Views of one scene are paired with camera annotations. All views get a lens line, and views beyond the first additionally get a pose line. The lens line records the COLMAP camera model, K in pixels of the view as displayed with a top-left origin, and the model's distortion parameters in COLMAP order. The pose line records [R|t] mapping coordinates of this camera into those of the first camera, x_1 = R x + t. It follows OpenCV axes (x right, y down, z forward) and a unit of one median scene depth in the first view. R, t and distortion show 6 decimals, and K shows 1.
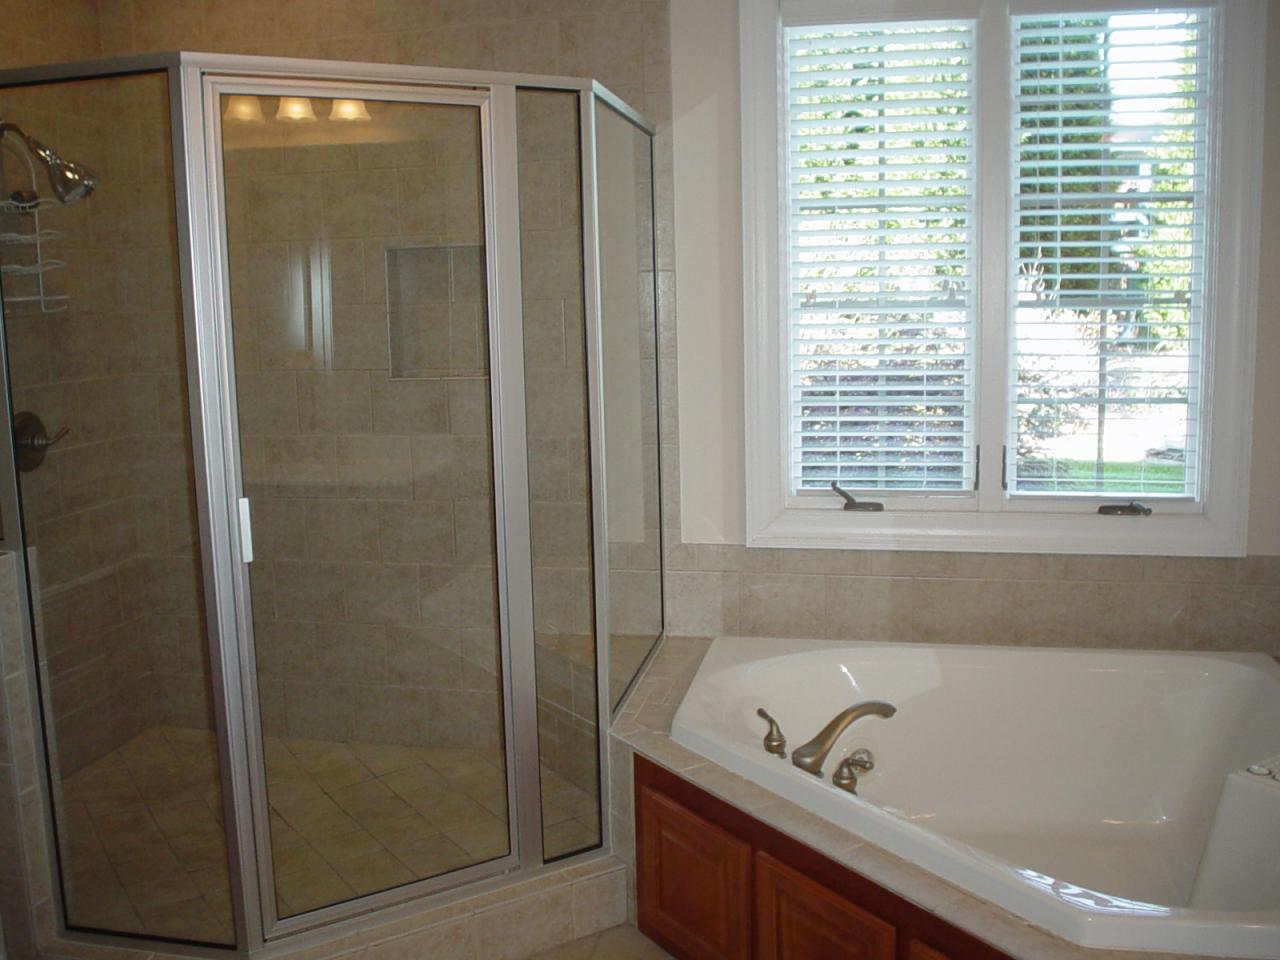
lens RADIAL K [[1241.7, 0, 640.0], [0, 1241.7, 480.0], [0, 0, 1]] dist [-0.102483, -0.002366]
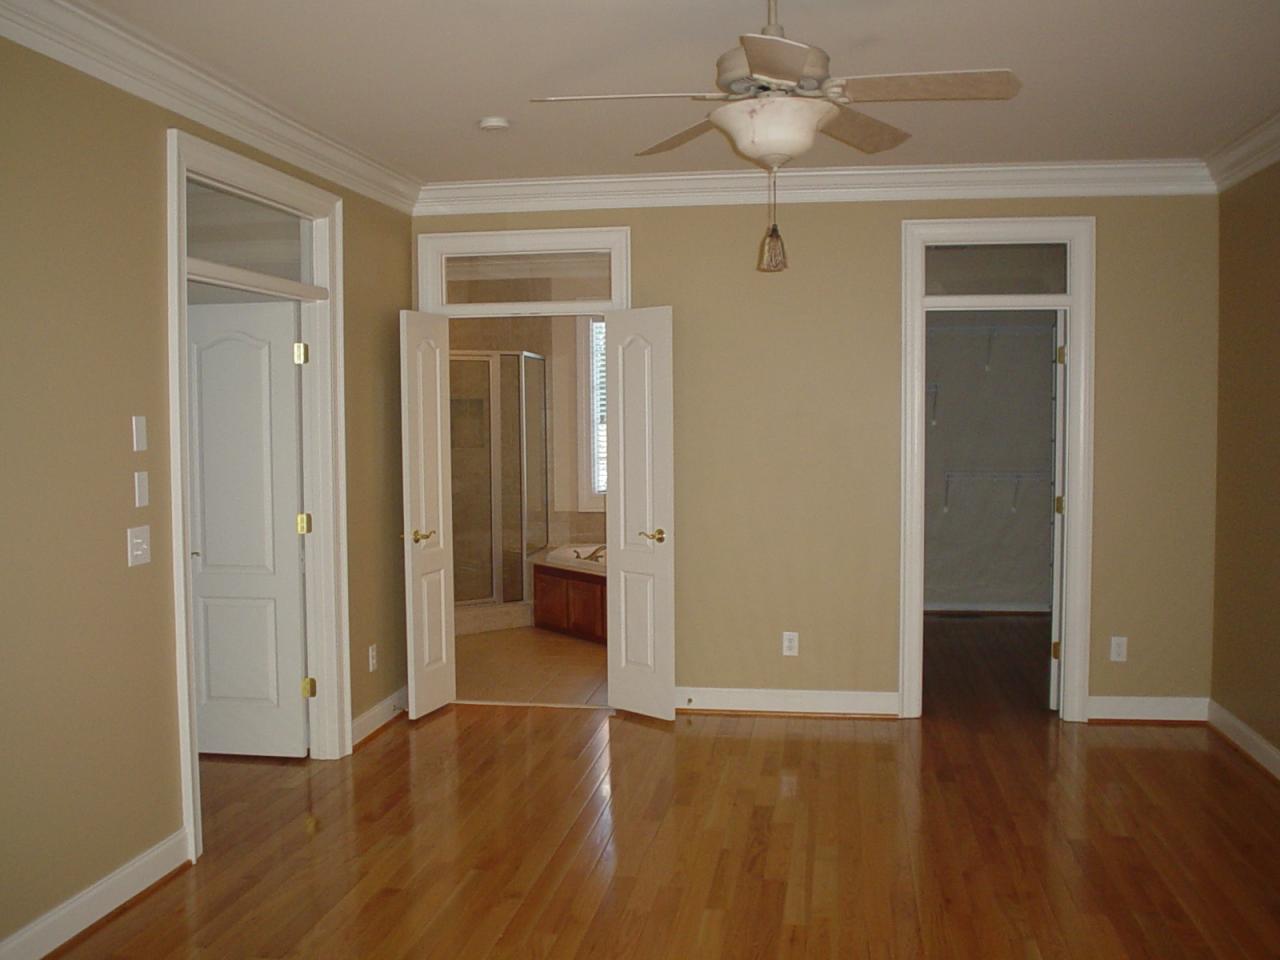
lens RADIAL K [[1241.7, 0, 640.0], [0, 1241.7, 480.0], [0, 0, 1]] dist [-0.102483, -0.002366]
pose [[0.998078, 0.014198, 0.060321, 0.066572], [-0.008407, 0.995424, -0.095184, 0.286109], [-0.061396, 0.094494, 0.993630, -1.992542]]
